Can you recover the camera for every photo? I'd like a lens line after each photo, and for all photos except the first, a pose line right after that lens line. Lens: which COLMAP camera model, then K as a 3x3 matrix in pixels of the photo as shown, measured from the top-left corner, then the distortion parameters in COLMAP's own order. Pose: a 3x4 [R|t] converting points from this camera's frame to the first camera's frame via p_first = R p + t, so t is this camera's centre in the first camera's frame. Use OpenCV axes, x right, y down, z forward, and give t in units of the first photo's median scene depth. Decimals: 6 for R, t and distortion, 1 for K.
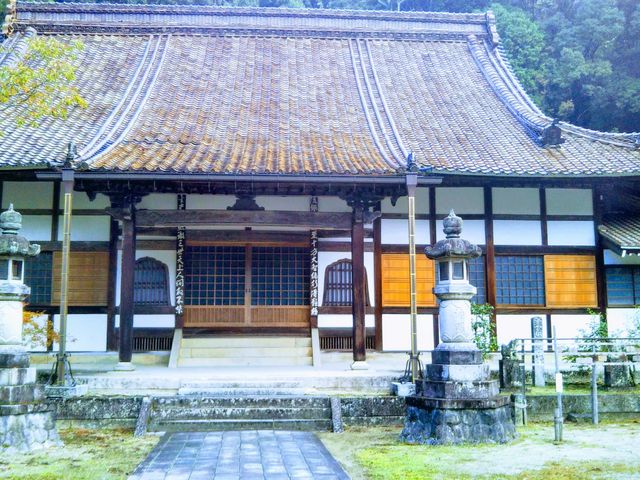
lens RADIAL K [[823.0, 0, 320.0], [0, 823.0, 240.0], [0, 0, 1]] dist [0.248348, -0.878302]
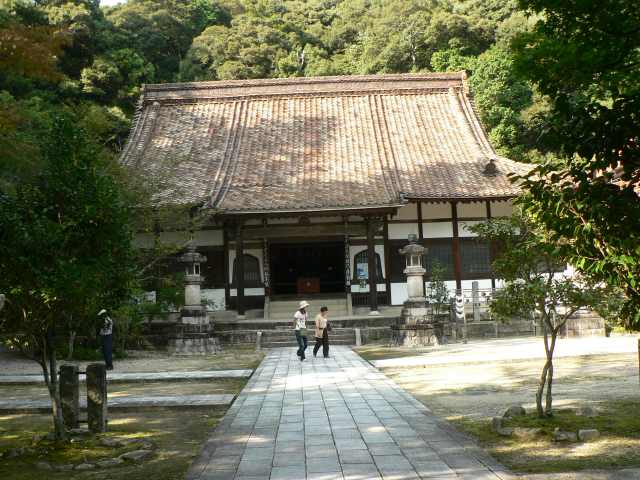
lens RADIAL K [[823.0, 0, 320.0], [0, 823.0, 240.0], [0, 0, 1]] dist [0.248348, -0.878302]
pose [[0.997203, -0.041827, -0.061937, 0.041675], [0.044378, 0.998197, 0.040407, -0.065910], [0.060135, -0.043042, 0.997262, -0.624510]]
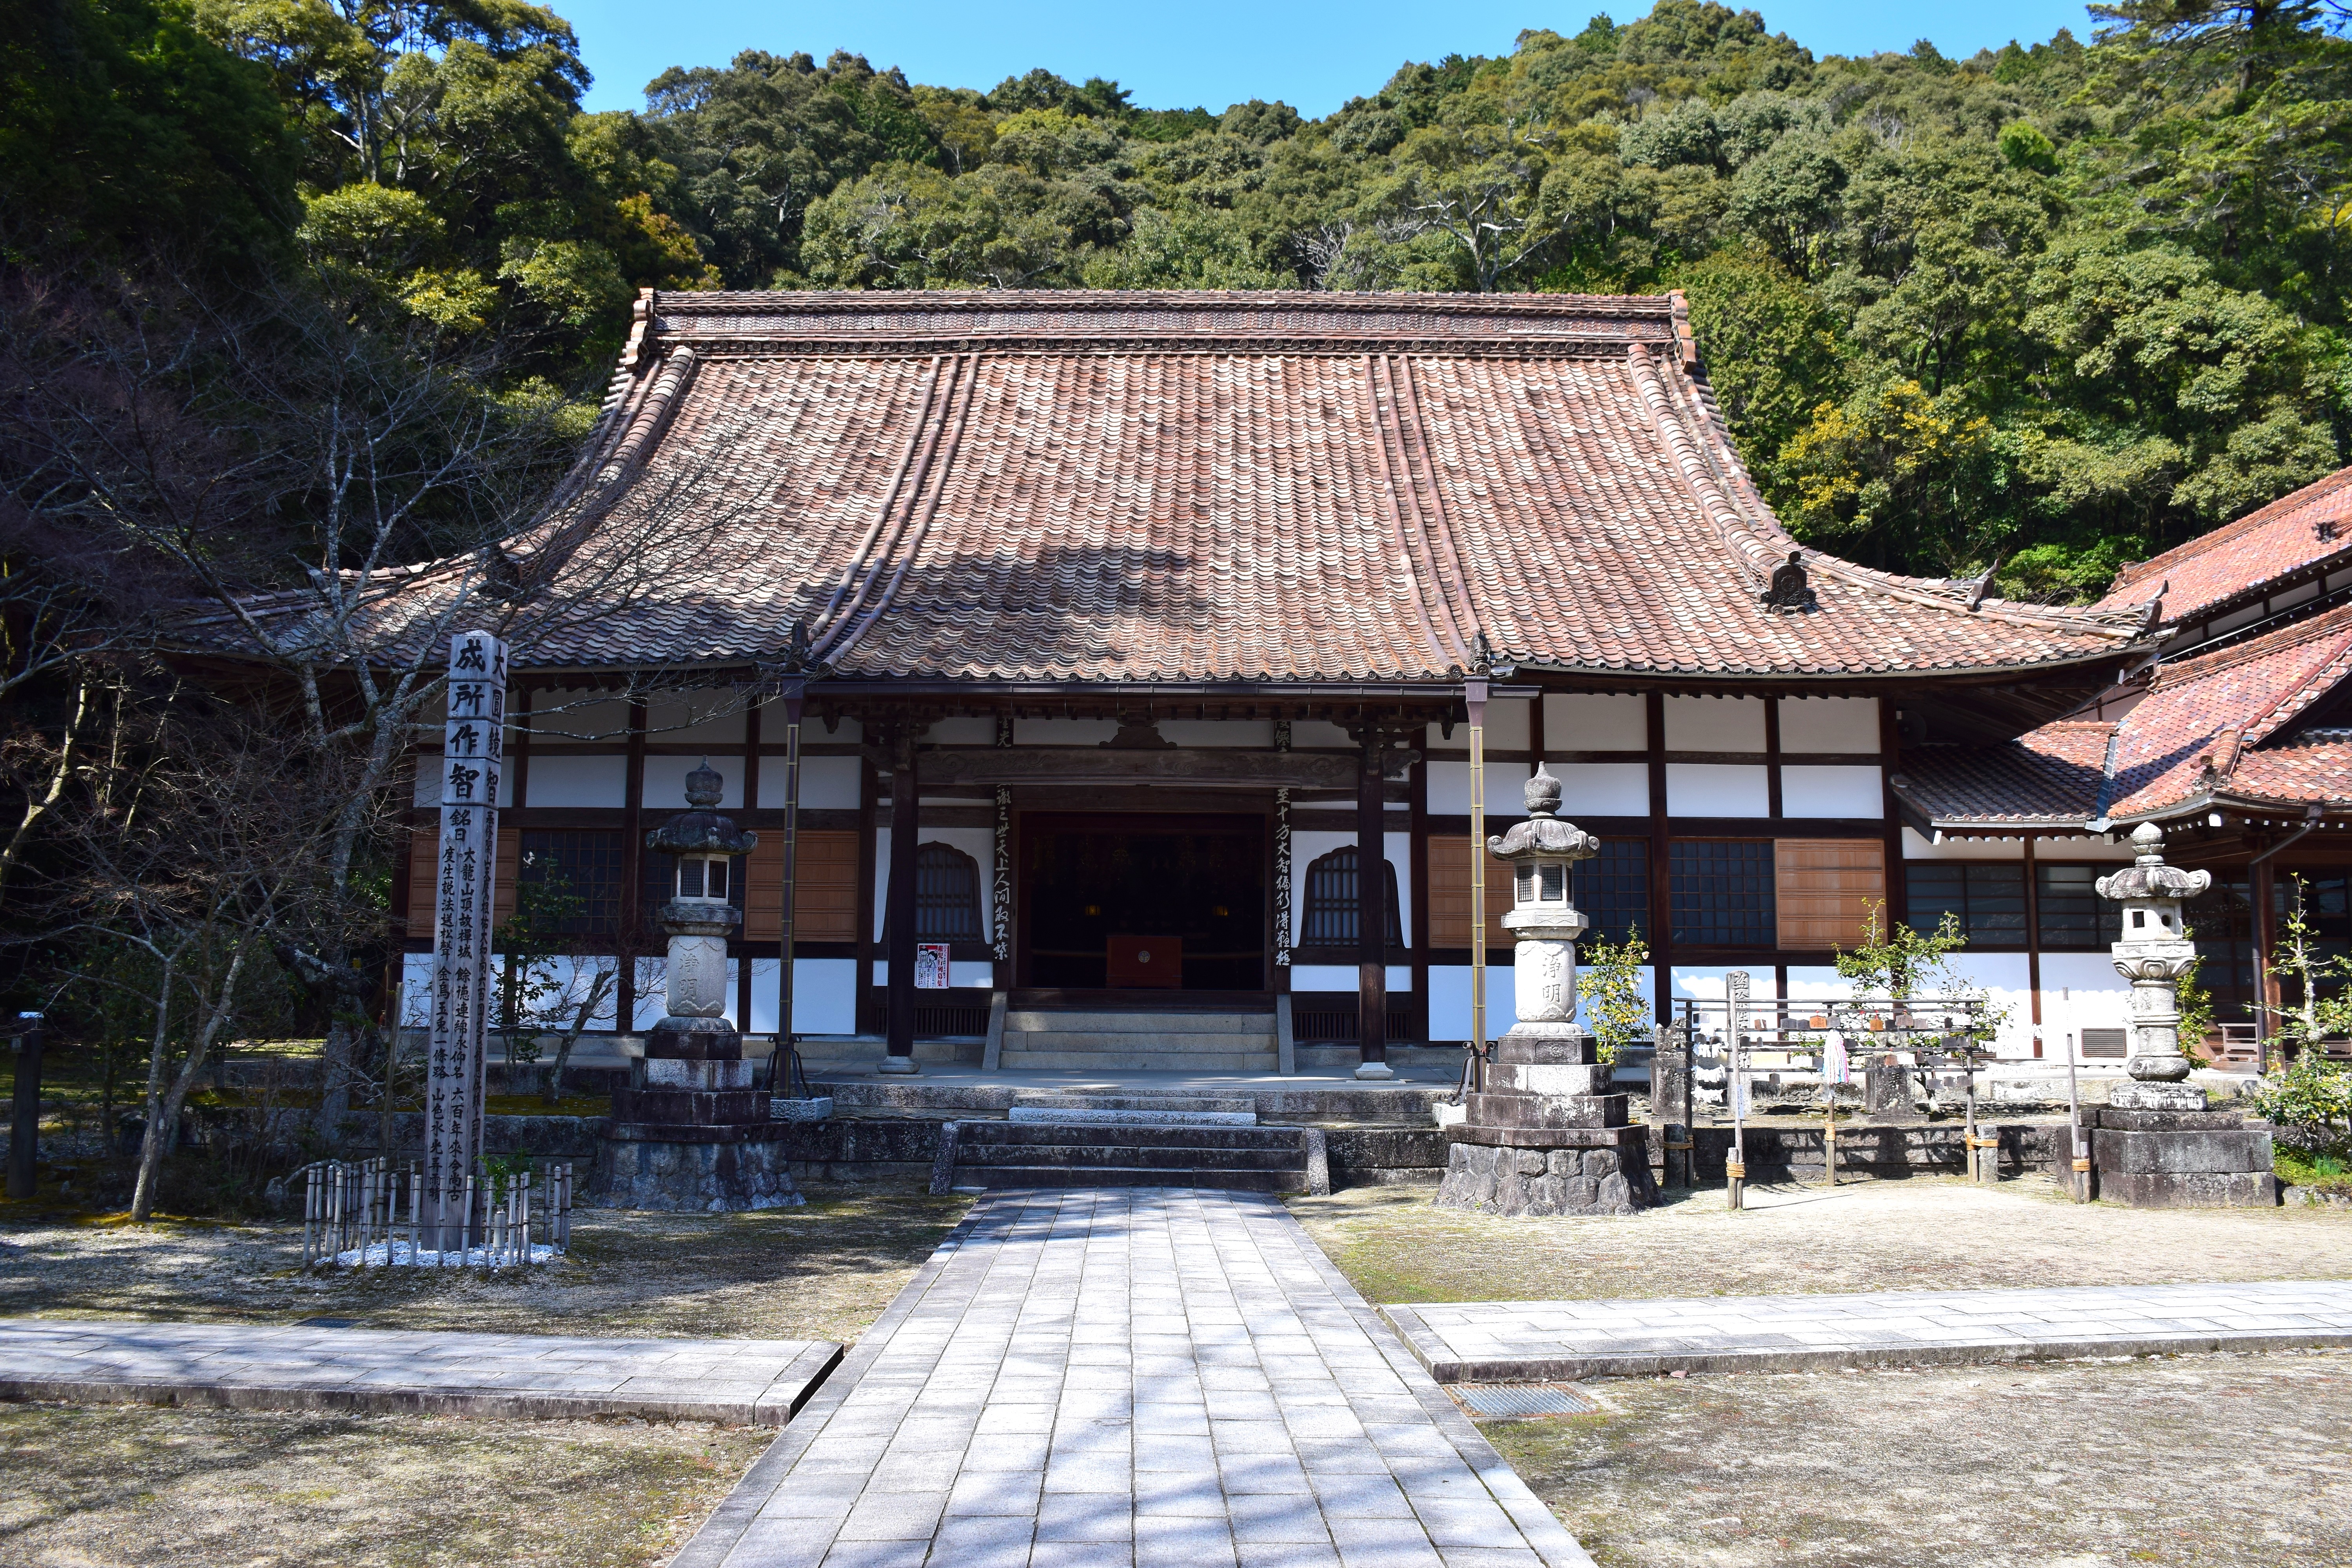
lens RADIAL K [[2118.3, 0, 1176.0], [0, 2118.3, 784.0], [0, 0, 1]] dist [0.000040, 0.001676]
pose [[0.997427, -0.000270, -0.071685, 0.018975], [0.000826, 0.999970, 0.007724, -0.022342], [0.071681, -0.007763, 0.997397, -0.212427]]
